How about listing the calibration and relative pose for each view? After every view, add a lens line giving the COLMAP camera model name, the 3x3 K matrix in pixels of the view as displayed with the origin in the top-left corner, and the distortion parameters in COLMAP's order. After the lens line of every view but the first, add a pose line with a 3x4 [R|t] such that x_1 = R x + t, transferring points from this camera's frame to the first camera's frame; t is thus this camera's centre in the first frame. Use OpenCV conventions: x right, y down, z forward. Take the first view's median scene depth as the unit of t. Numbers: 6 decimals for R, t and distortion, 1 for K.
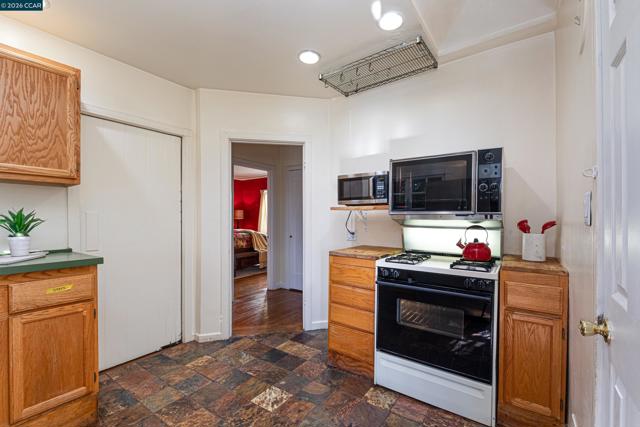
lens RADIAL K [[284.4, 0, 320.0], [0, 284.4, 213.5], [0, 0, 1]] dist [0.035749, 0.000026]
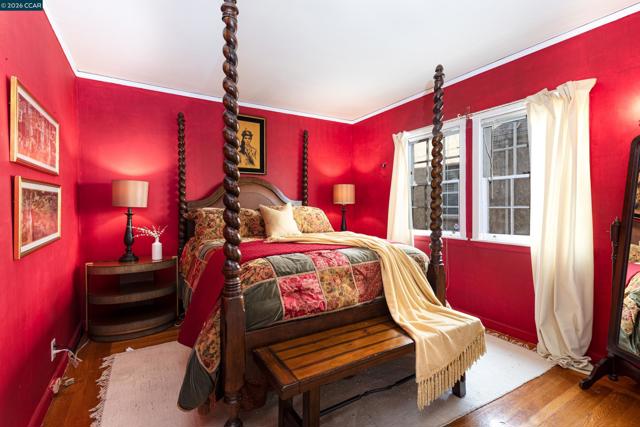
lens RADIAL K [[292.1, 0, 320.6], [0, 292.1, 208.6], [0, 0, 1]] dist [0.000555, 0.000098]
pose [[0.927441, 0.000871, -0.373967, -0.464427], [0.010900, 0.999509, 0.029361, 0.038726], [0.373809, -0.031307, 0.926977, 1.760539]]
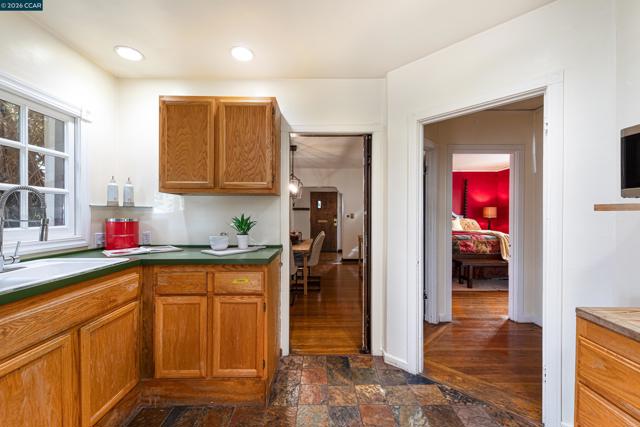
lens RADIAL K [[258.6, 0, 320.0], [0, 258.6, 213.5], [0, 0, 1]] dist [0.024689, -0.000010]
pose [[0.598187, -0.001615, -0.801355, 0.113720], [0.012784, 0.999890, 0.007528, -0.017042], [0.801255, -0.014747, 0.598141, 0.409070]]
